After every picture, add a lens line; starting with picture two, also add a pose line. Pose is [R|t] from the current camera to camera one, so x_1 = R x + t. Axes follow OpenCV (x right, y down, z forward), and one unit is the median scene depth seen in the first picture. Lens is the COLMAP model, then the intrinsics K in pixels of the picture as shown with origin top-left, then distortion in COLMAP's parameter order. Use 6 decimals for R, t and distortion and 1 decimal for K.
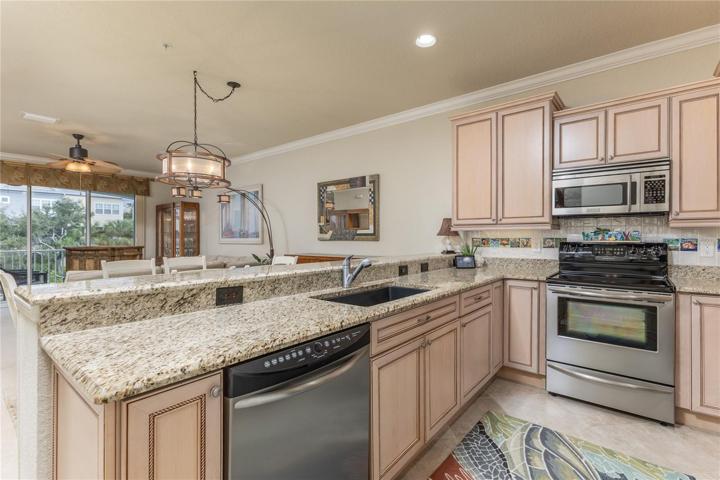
lens RADIAL K [[316.4, 0, 363.9], [0, 316.4, 240.3], [0, 0, 1]] dist [0.004246, 0.000071]
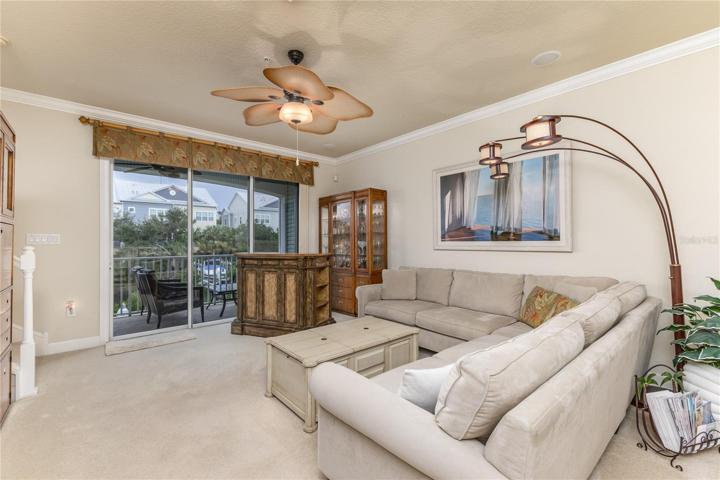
lens RADIAL K [[307.4, 0, 362.2], [0, 307.4, 237.5], [0, 0, 1]] dist [0.004238, 0.000198]
pose [[0.979986, -0.003799, -0.199030, -0.117082], [-0.000032, 0.999815, -0.019238, -0.000455], [0.199066, 0.018859, 0.979805, 0.086620]]
